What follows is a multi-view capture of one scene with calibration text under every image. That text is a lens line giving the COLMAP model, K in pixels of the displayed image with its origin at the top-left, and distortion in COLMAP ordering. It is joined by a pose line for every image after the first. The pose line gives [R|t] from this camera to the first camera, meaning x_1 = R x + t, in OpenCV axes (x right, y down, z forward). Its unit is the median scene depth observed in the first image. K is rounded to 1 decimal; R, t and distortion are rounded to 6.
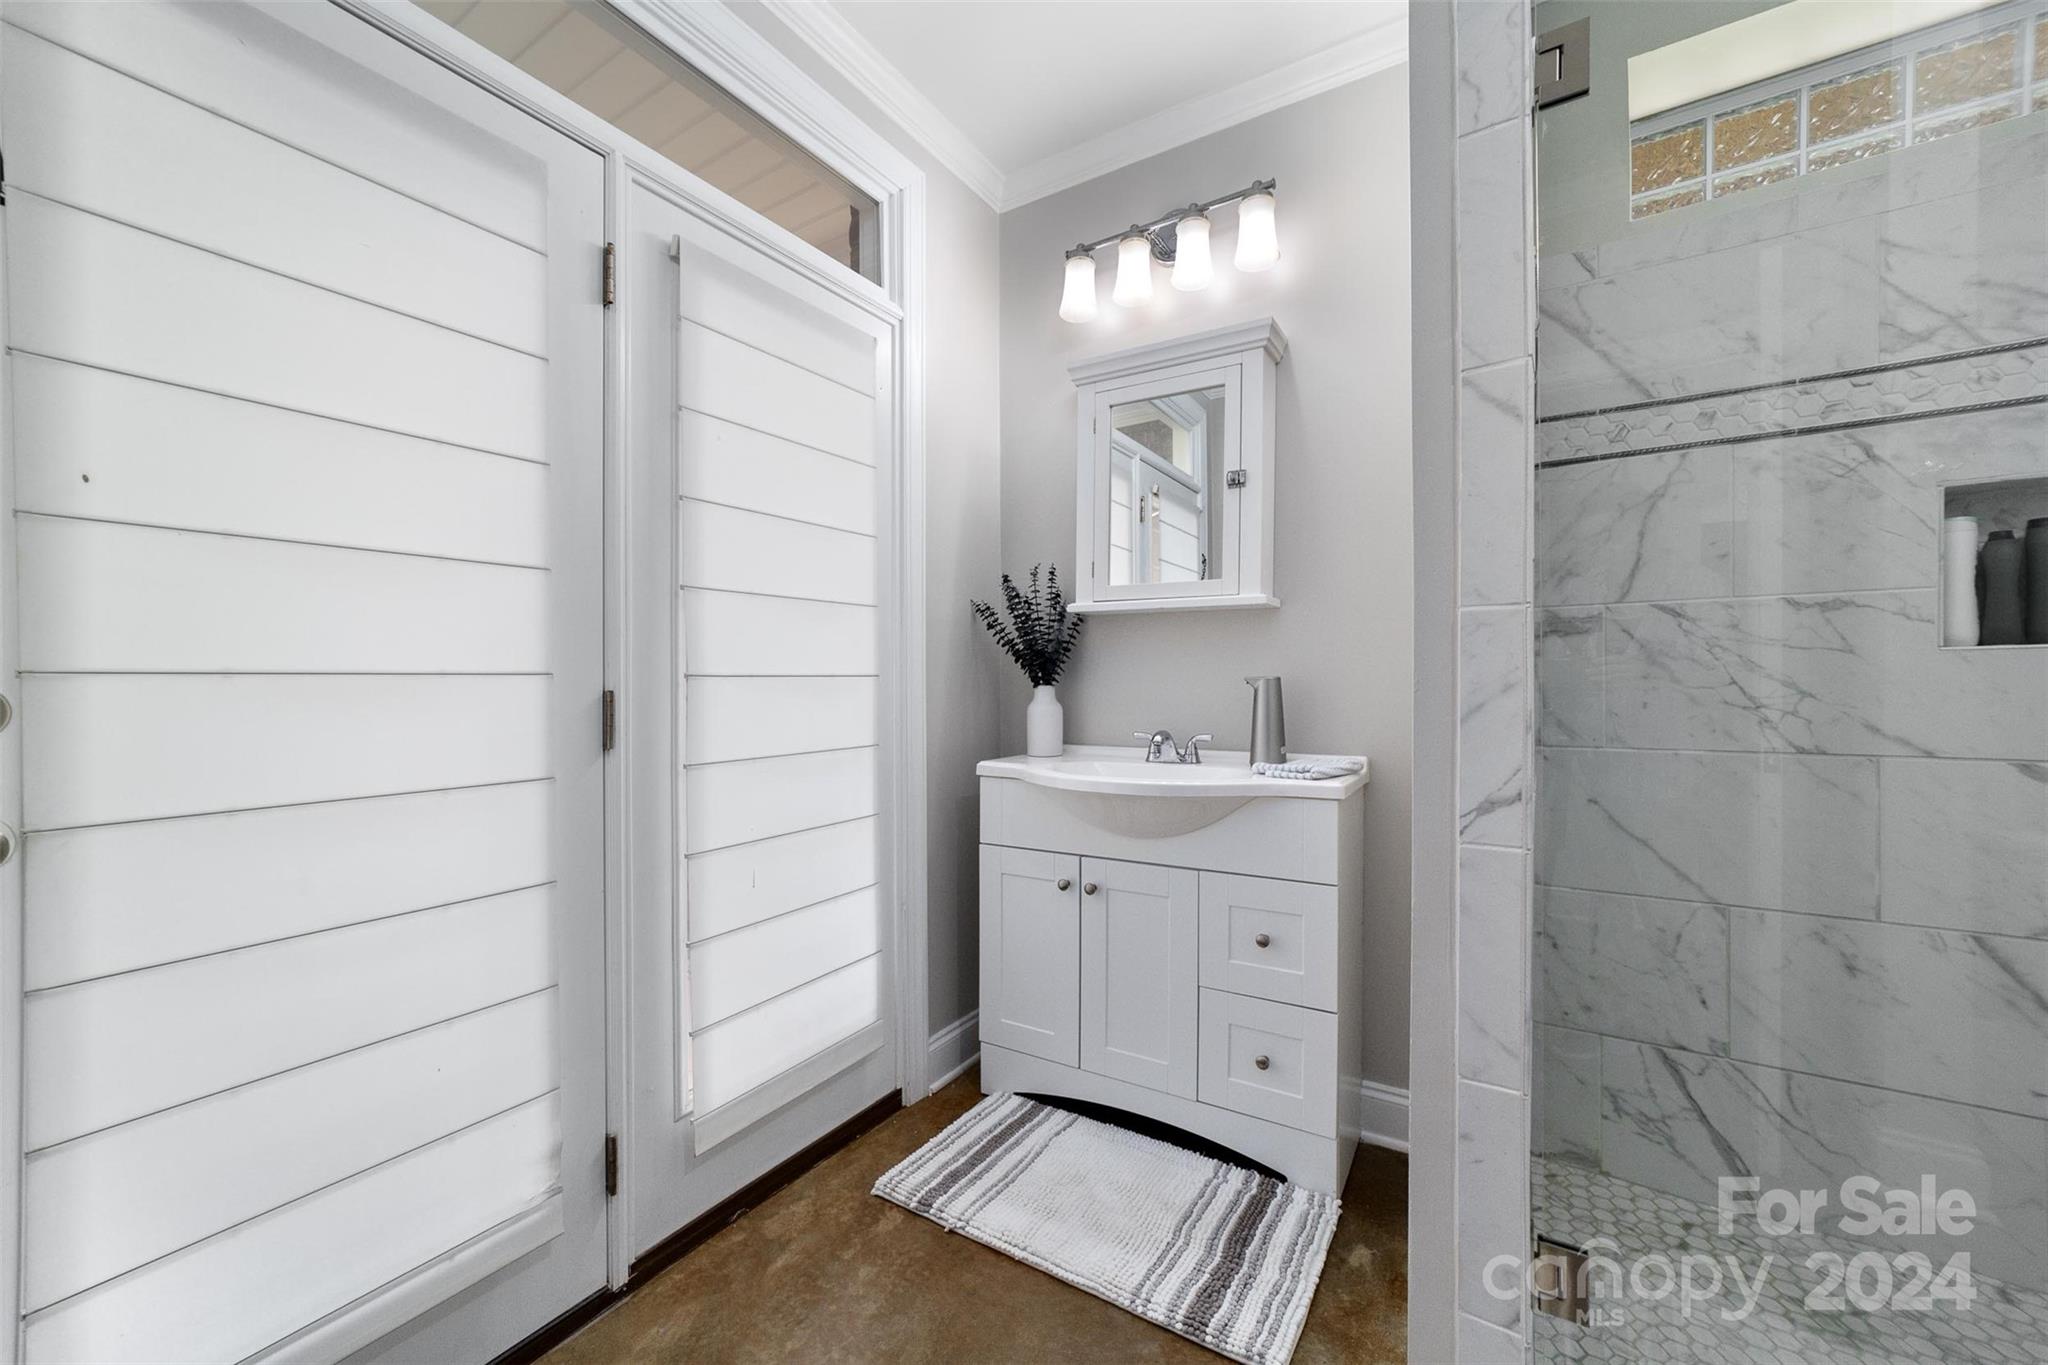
lens RADIAL K [[808.5, 0, 1016.1], [0, 808.5, 677.6], [0, 0, 1]] dist [-0.016347, 0.005778]
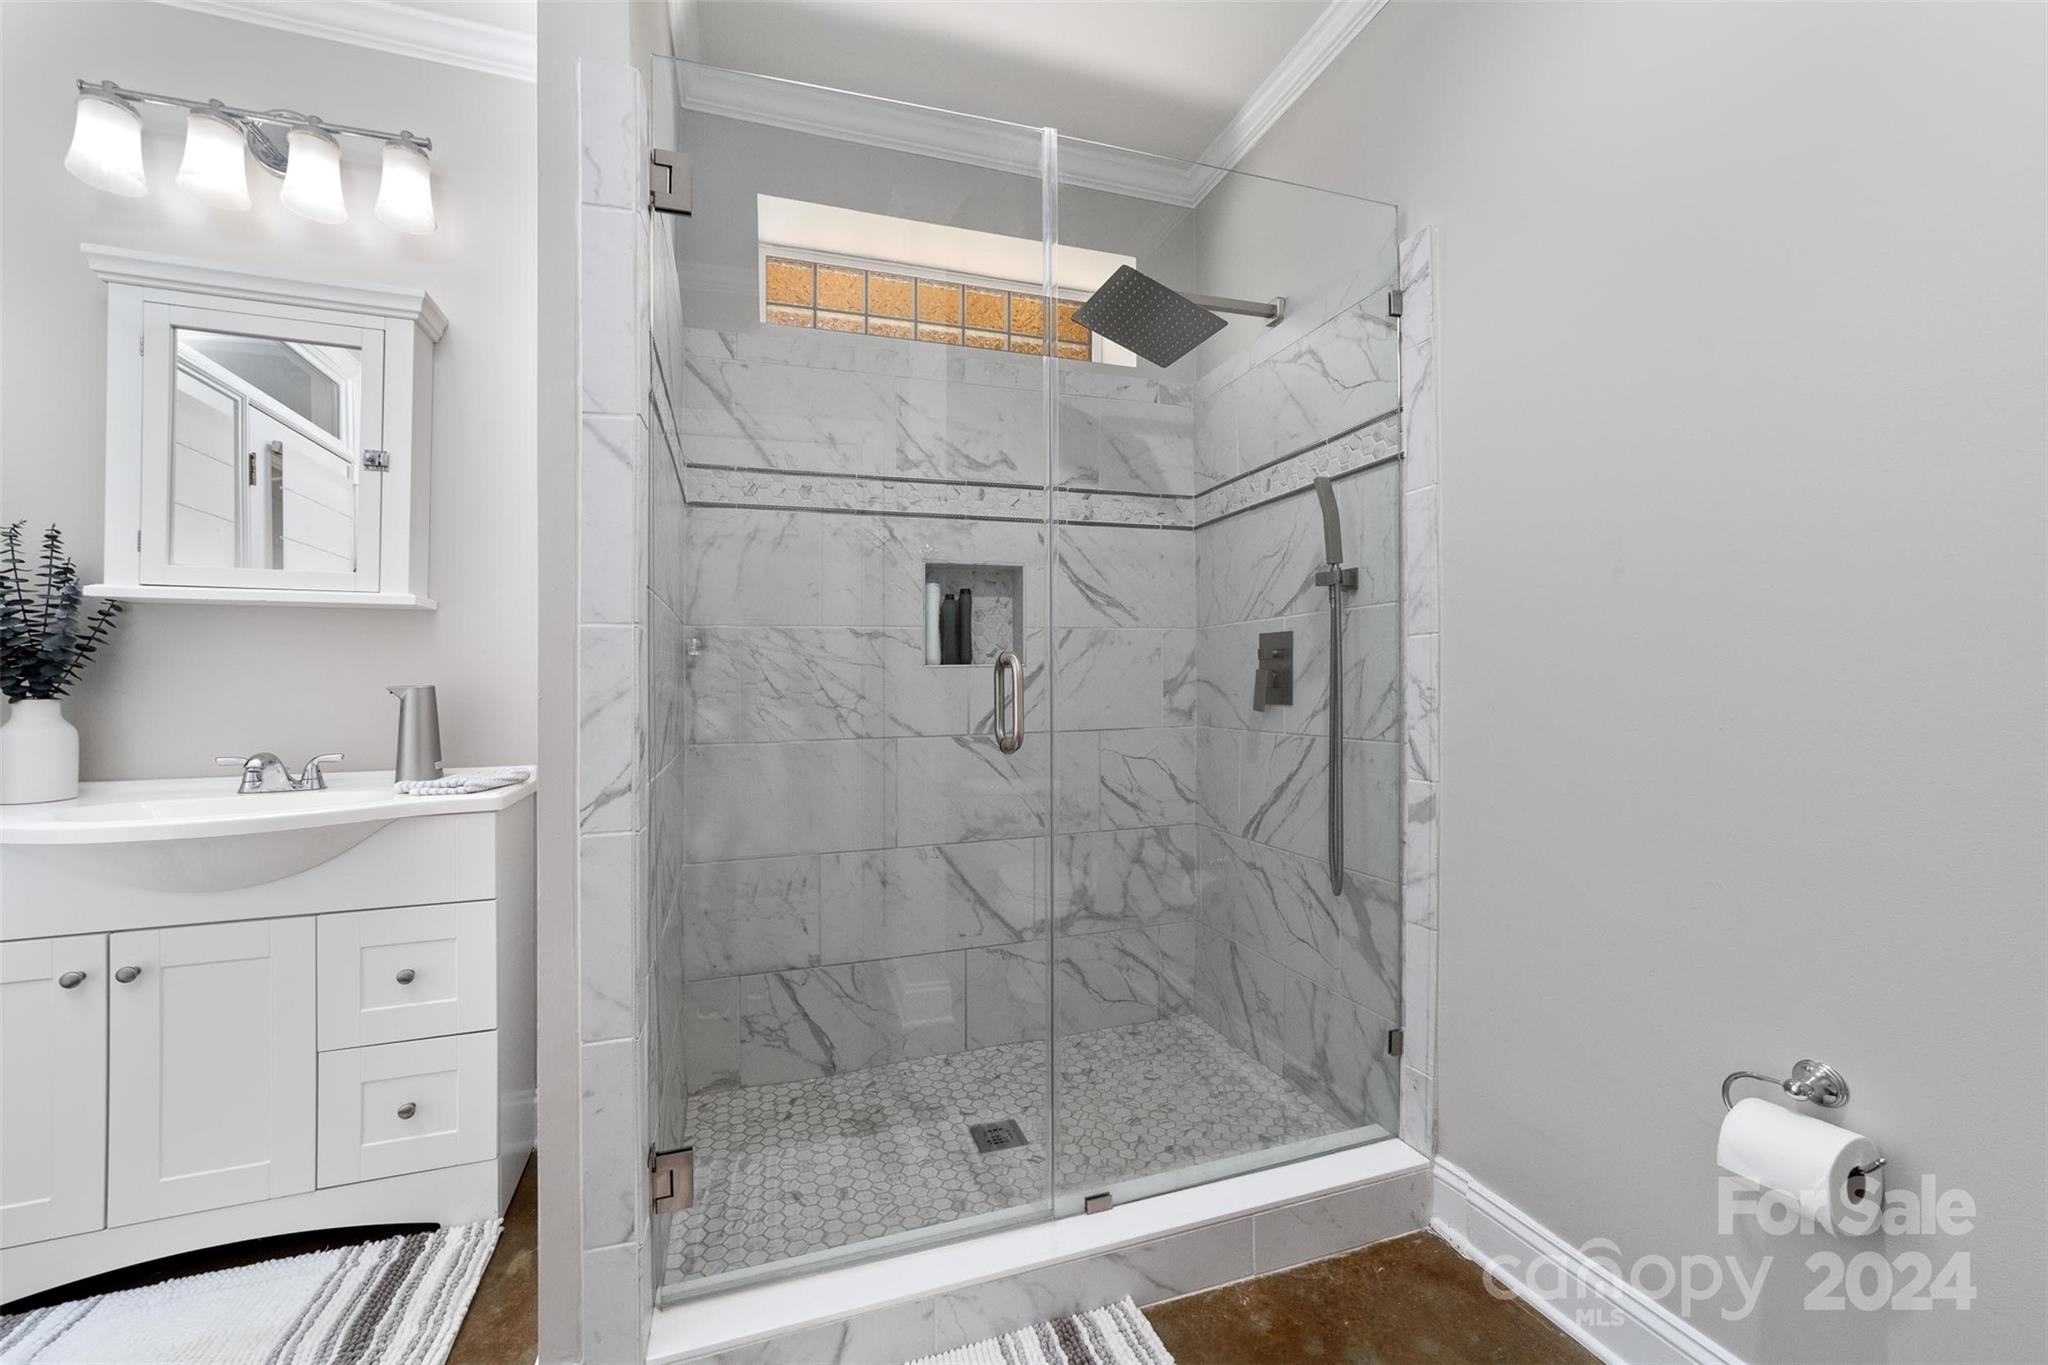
lens RADIAL K [[808.5, 0, 1033.7], [0, 808.5, 684.7], [0, 0, 1]] dist [-0.016347, 0.005778]
pose [[0.622586, -0.002639, 0.782547, 0.044647], [0.002998, 0.999995, 0.000987, -0.000952], [-0.782546, 0.001732, 0.622591, -0.123307]]
